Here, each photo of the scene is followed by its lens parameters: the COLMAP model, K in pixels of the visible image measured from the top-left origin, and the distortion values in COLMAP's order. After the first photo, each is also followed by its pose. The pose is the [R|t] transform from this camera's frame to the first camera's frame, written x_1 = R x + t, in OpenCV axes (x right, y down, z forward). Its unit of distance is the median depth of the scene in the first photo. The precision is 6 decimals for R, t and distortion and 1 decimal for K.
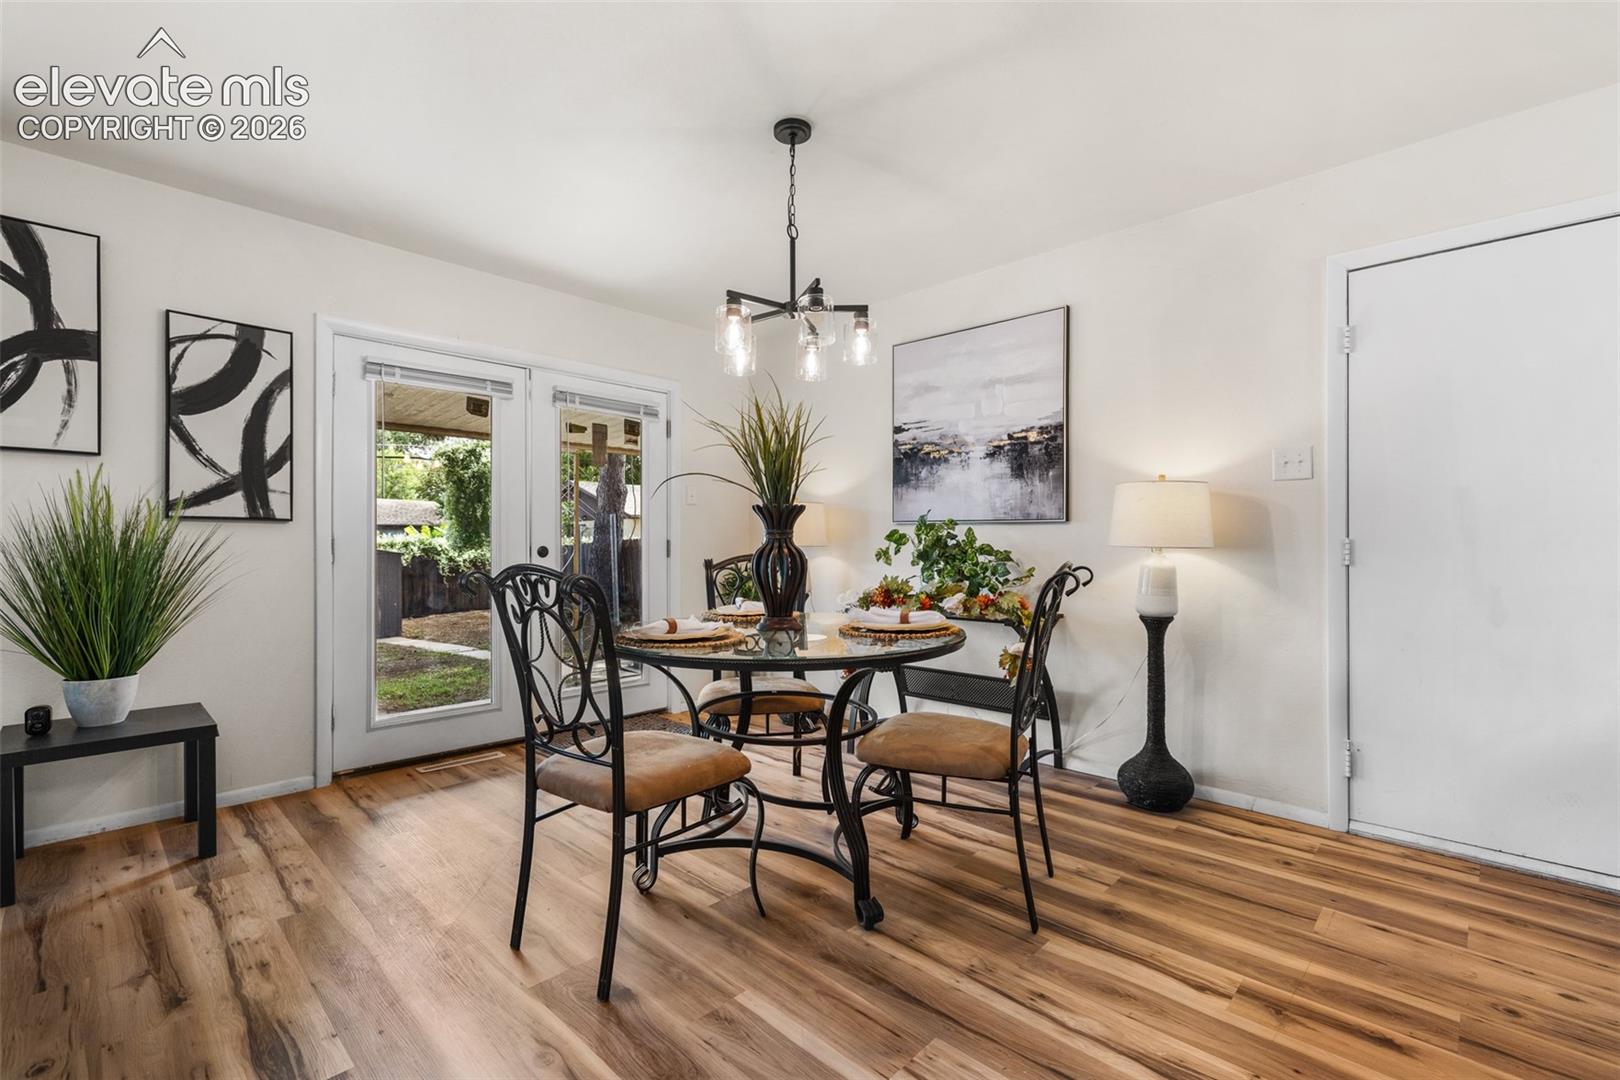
lens RADIAL K [[716.3, 0, 788.7], [0, 716.3, 541.5], [0, 0, 1]] dist [-0.000936, 0.002310]
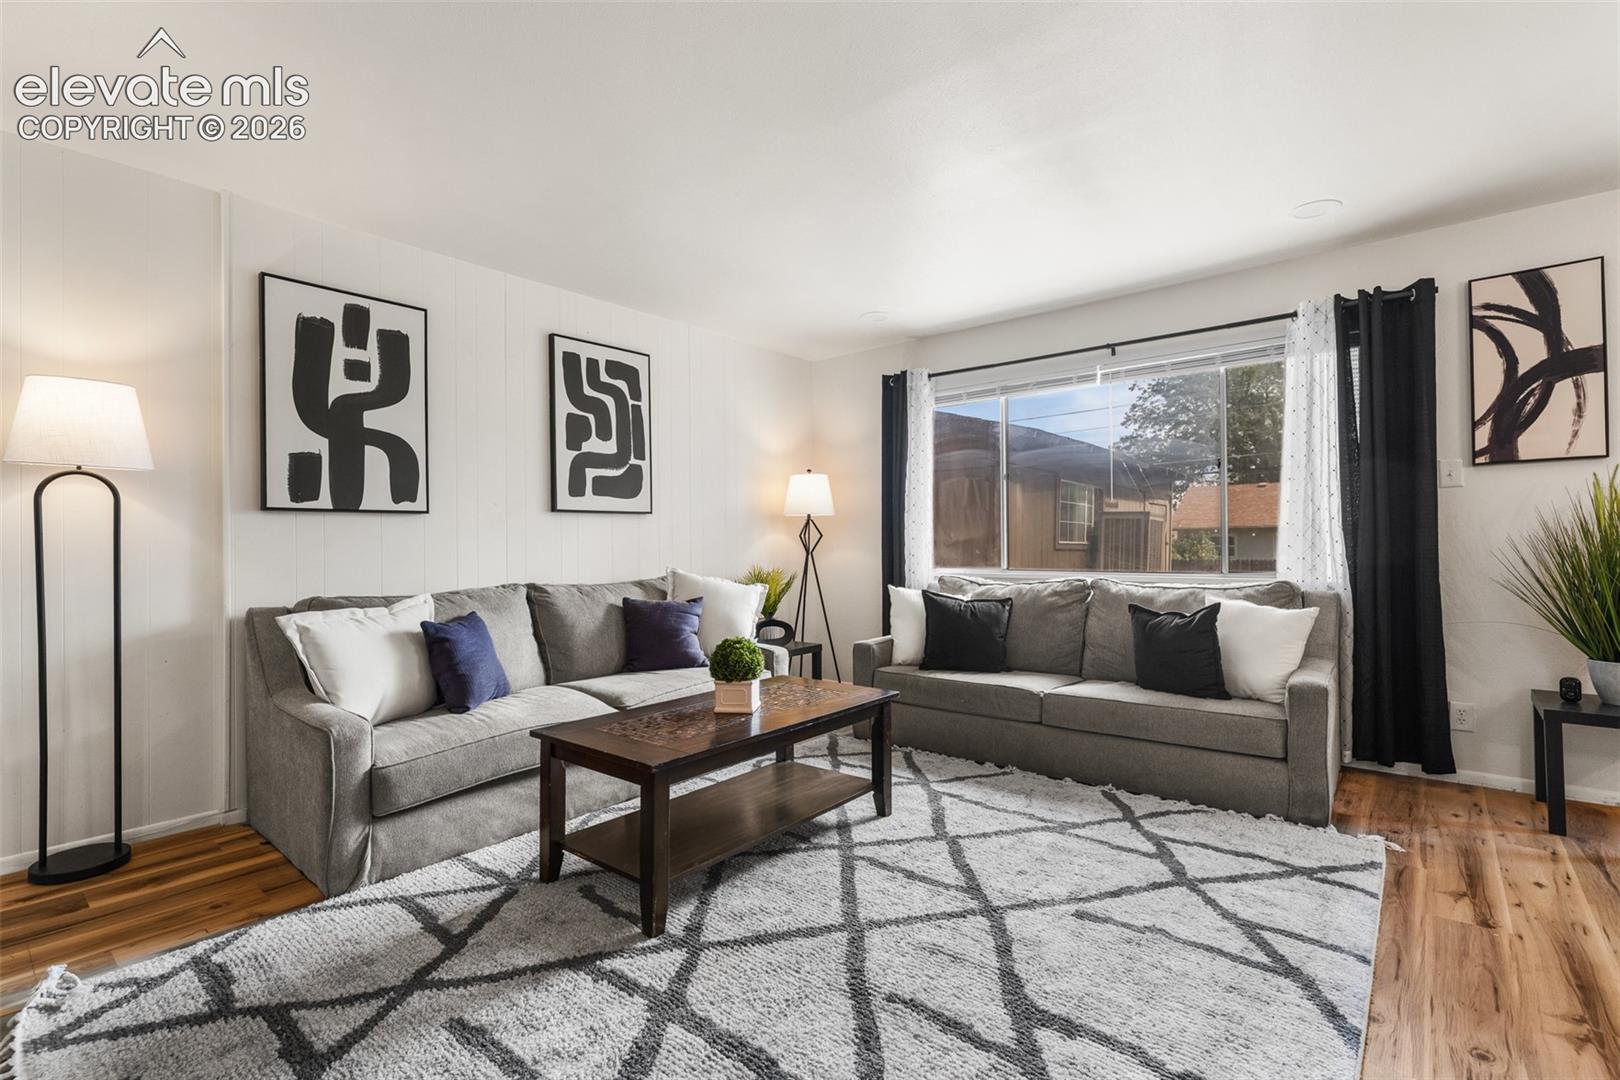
lens RADIAL K [[739.4, 0, 815.0], [0, 739.4, 540.9], [0, 0, 1]] dist [-0.002200, 0.000653]
pose [[0.086168, -0.007717, -0.996251, 0.038268], [0.014510, 0.999874, -0.006490, -0.003042], [0.996175, -0.013897, 0.086269, -0.233526]]
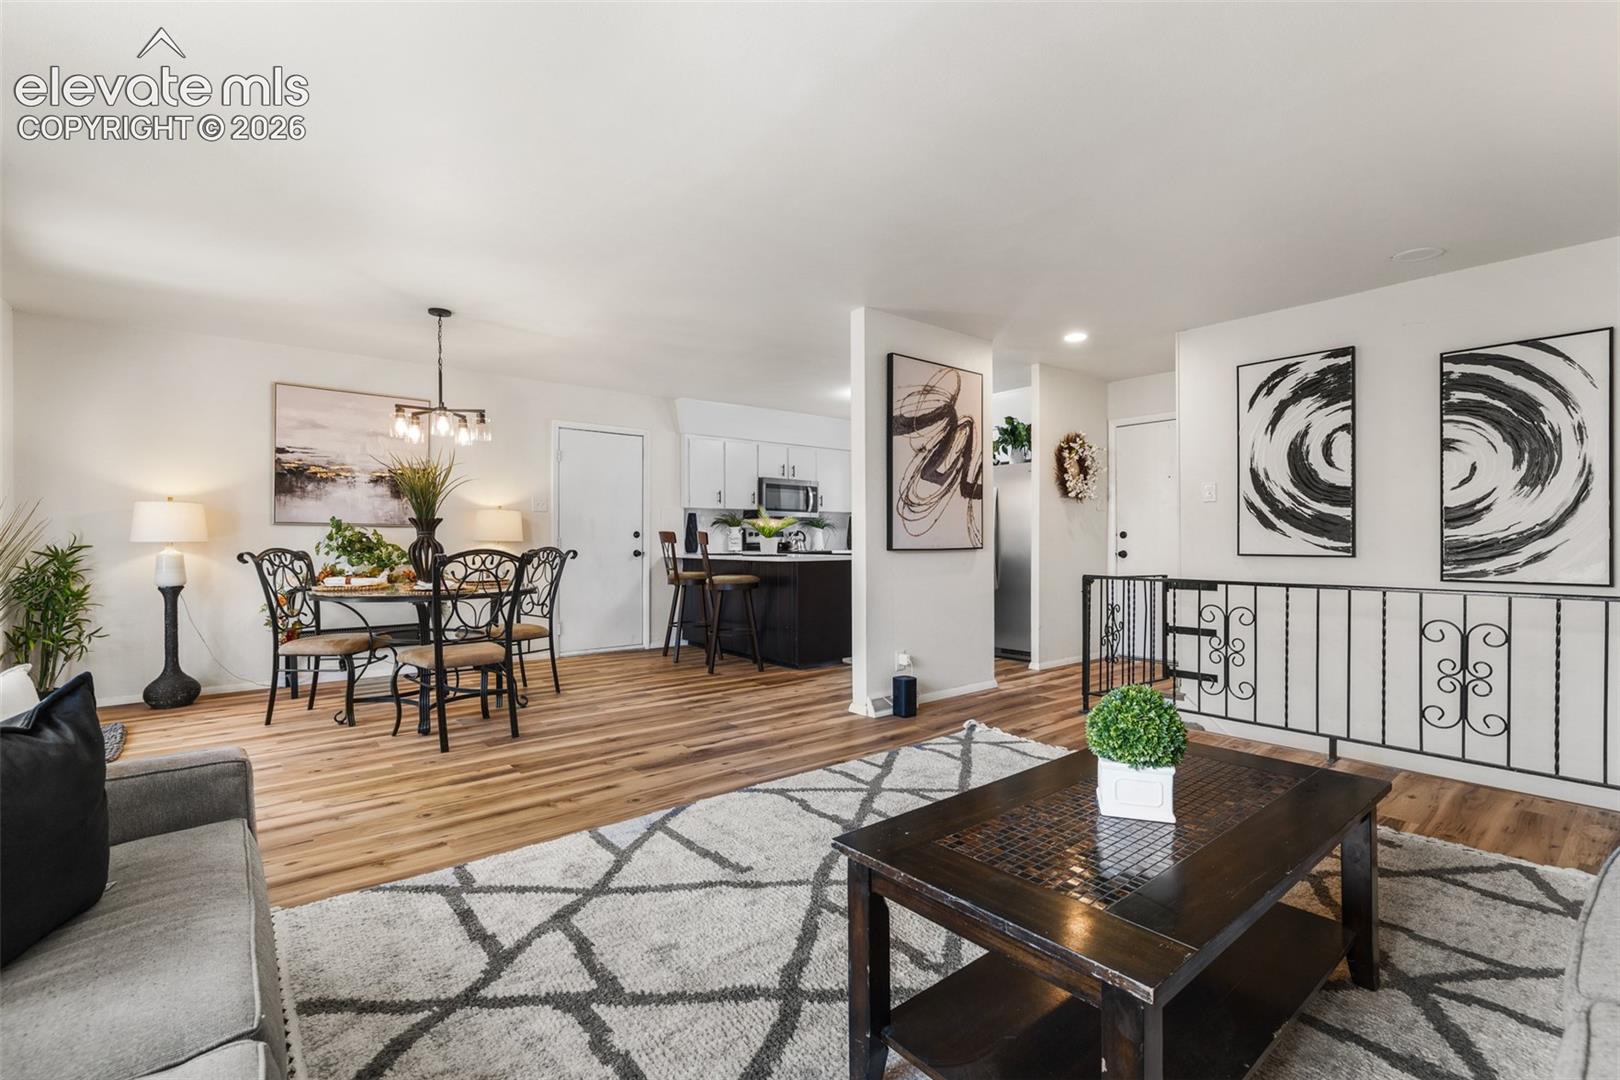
lens RADIAL K [[716.3, 0, 811.6], [0, 716.3, 537.5], [0, 0, 1]] dist [-0.000936, 0.002310]
pose [[0.107675, 0.002446, 0.994183, -1.231812], [-0.002464, 0.999995, -0.002194, -0.000642], [-0.994183, -0.002214, 0.107680, -0.095501]]
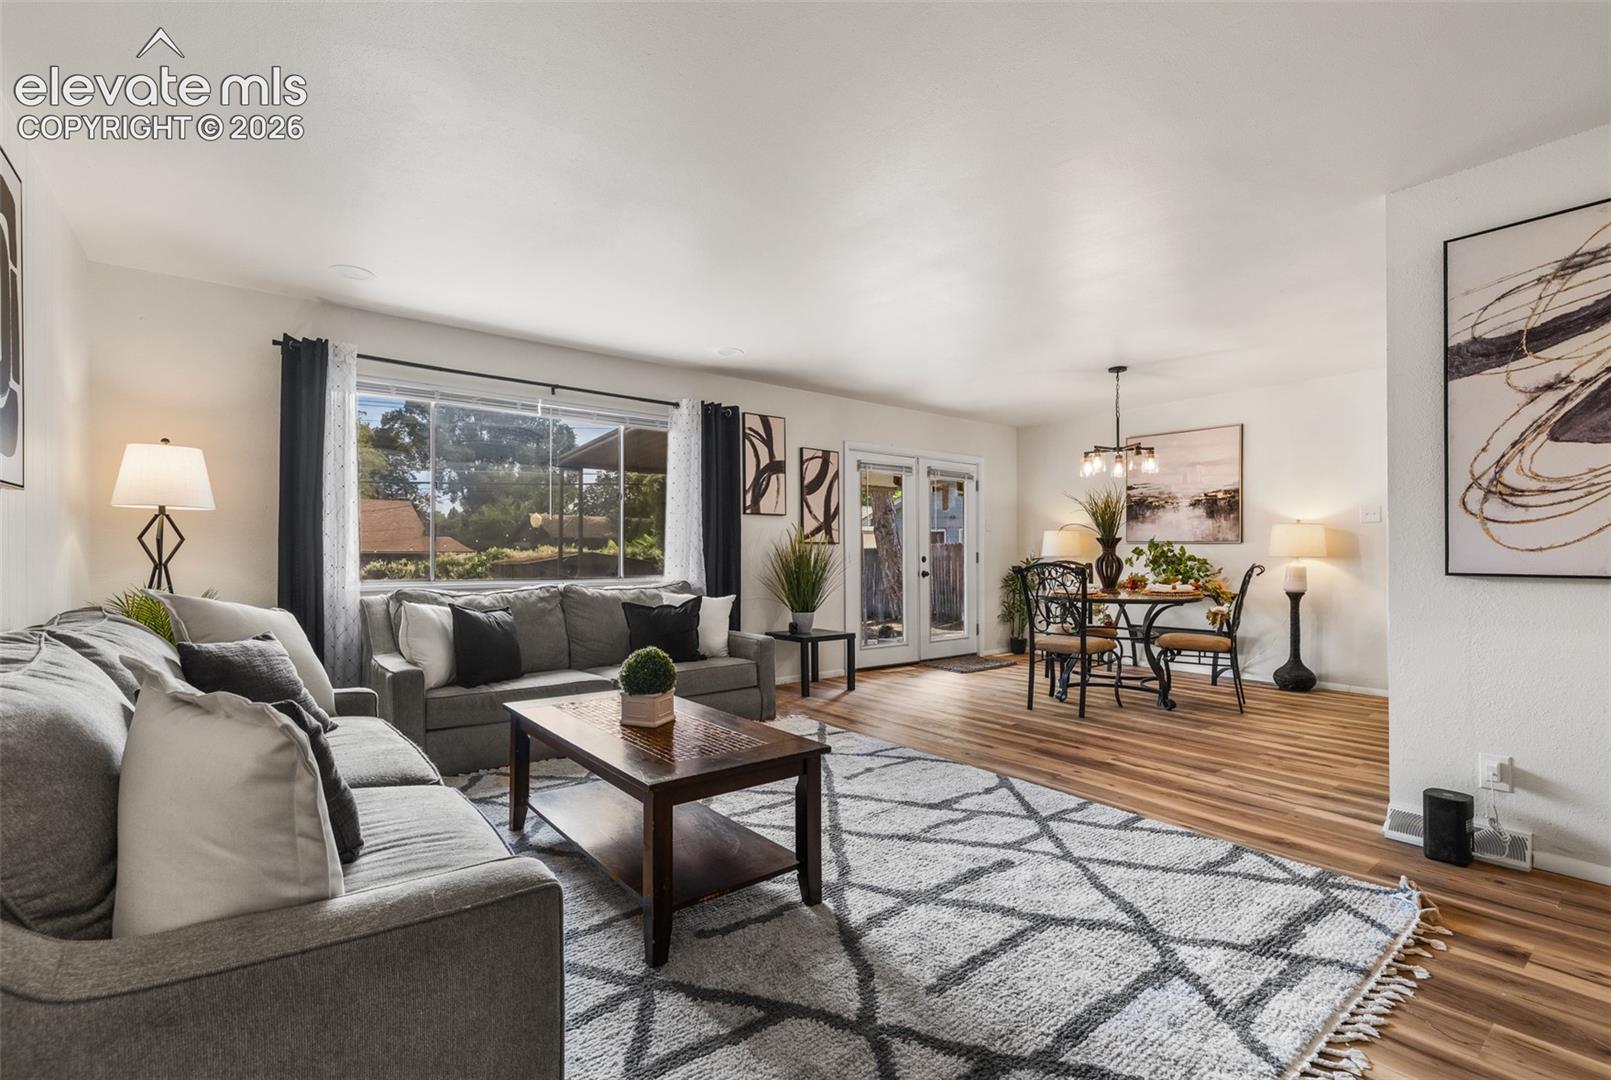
lens RADIAL K [[712.3, 0, 791.9], [0, 712.3, 550.3], [0, 0, 1]] dist [-0.000936, 0.002310]
pose [[0.991008, -0.000578, -0.133799, -0.509270], [0.000413, 0.999999, -0.001257, -0.006728], [0.133799, 0.001191, 0.991008, -0.961961]]
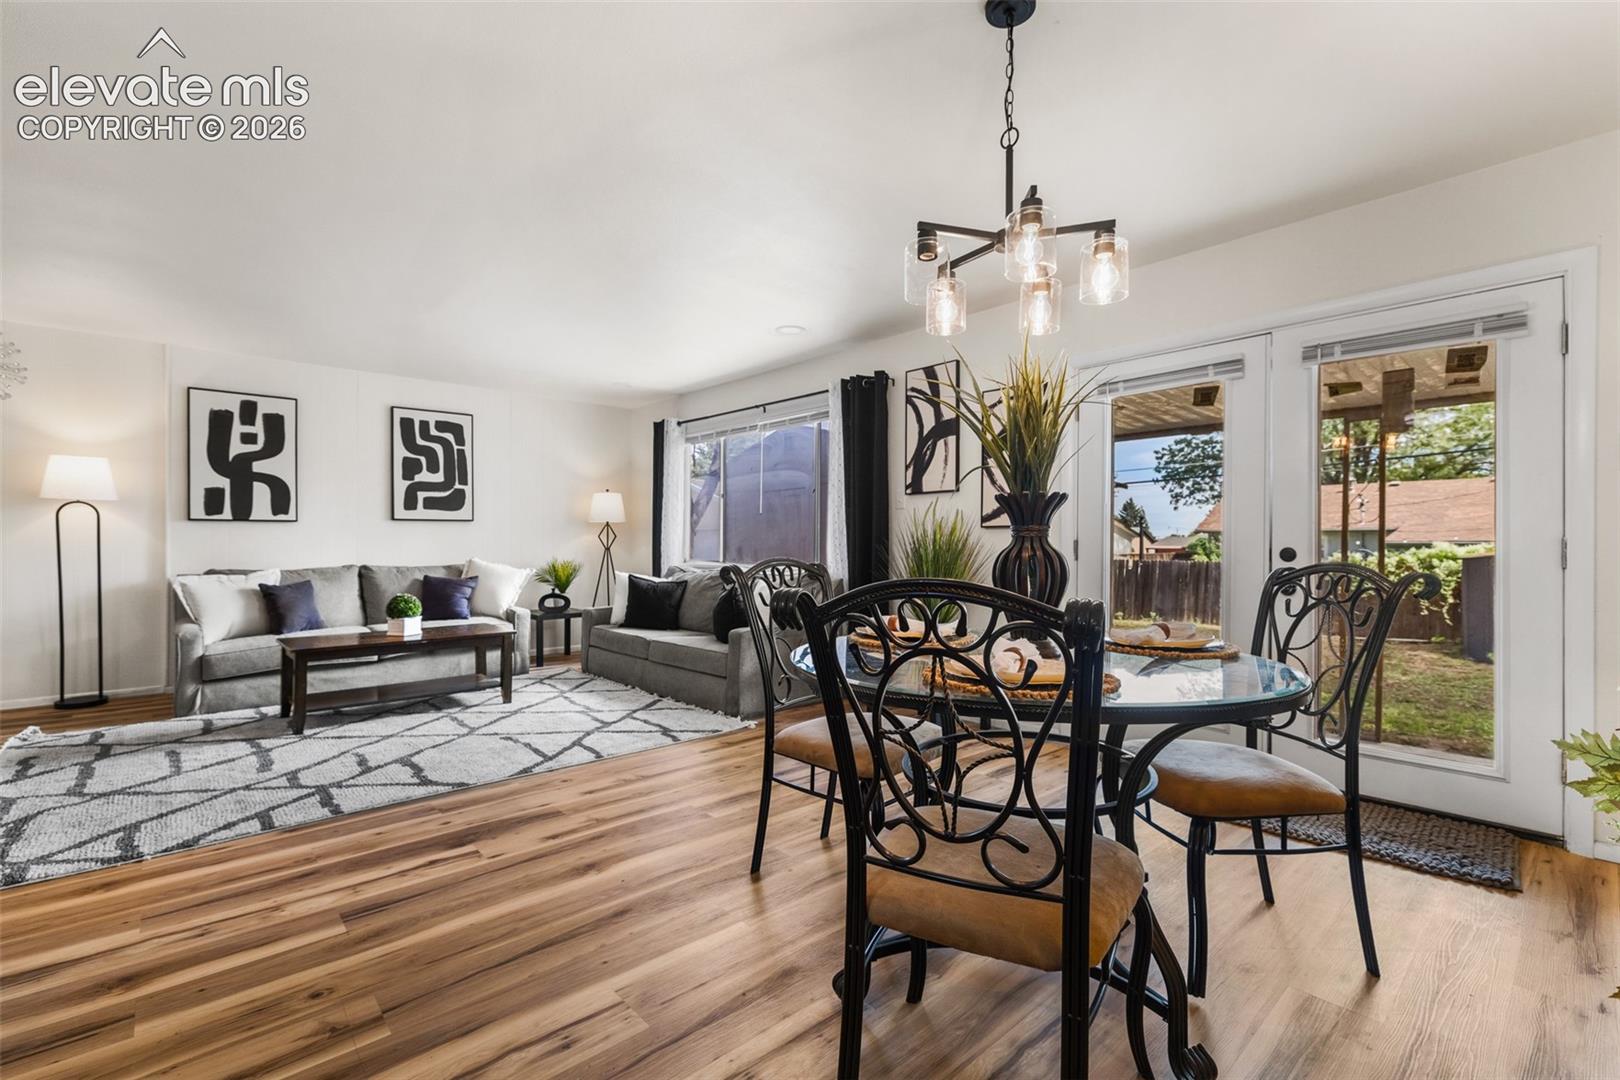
lens RADIAL K [[716.3, 0, 820.2], [0, 716.3, 543.6], [0, 0, 1]] dist [-0.000936, 0.002310]
pose [[-0.047369, 0.000710, -0.998877, 0.566808], [0.004216, 0.999991, 0.000511, -0.000593], [0.998869, -0.004187, -0.047372, 0.604947]]
